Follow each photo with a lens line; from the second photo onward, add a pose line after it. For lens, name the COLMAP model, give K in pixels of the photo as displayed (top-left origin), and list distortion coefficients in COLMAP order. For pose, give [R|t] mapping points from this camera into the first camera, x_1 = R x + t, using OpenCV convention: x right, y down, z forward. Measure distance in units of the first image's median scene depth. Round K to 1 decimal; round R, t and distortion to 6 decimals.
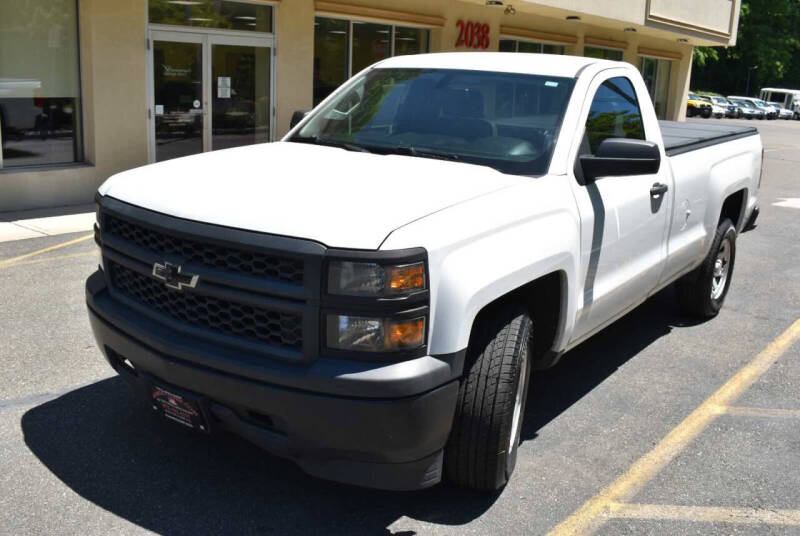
lens RADIAL K [[781.7, 0, 400.0], [0, 781.7, 268.0], [0, 0, 1]] dist [-0.094159, 0.004749]
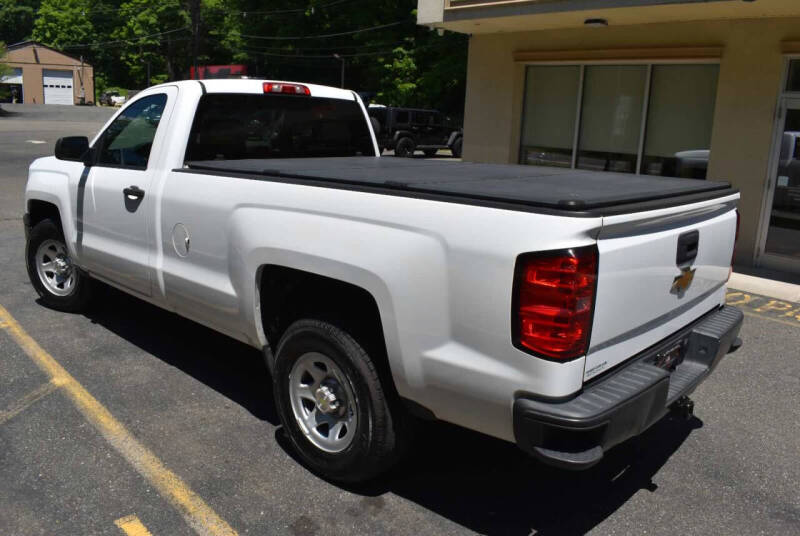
lens RADIAL K [[668.1, 0, 400.0], [0, 668.1, 268.0], [0, 0, 1]] dist [-0.084483, -0.002818]
pose [[-0.111120, 0.181648, -0.977065, 1.122614], [-0.290960, 0.934128, 0.206755, -0.278801], [0.950260, 0.307262, -0.050948, 1.312222]]
